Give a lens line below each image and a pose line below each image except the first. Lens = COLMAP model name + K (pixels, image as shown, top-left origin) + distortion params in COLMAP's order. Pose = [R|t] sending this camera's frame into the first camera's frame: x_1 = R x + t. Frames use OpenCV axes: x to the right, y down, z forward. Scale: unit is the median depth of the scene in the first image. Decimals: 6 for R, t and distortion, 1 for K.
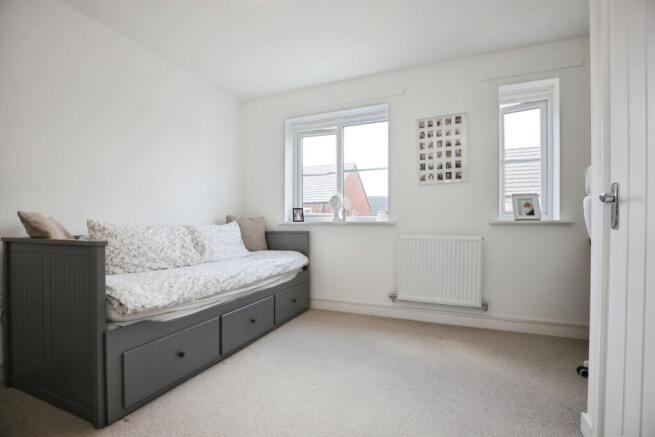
lens RADIAL K [[303.8, 0, 327.5], [0, 303.8, 218.5], [0, 0, 1]] dist [-0.015174, -0.000389]
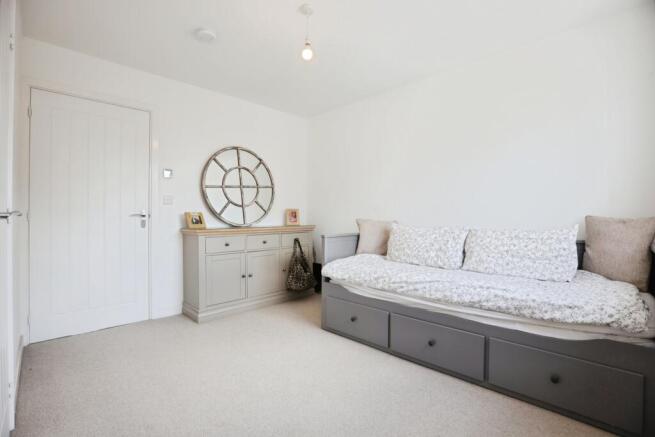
lens RADIAL K [[303.8, 0, 327.5], [0, 303.8, 218.5], [0, 0, 1]] dist [-0.015174, -0.000389]
pose [[-0.357183, 0.003505, -0.934028, 0.574215], [0.016718, 0.999857, -0.002641, -0.014260], [0.933885, -0.016558, -0.357190, 0.907896]]
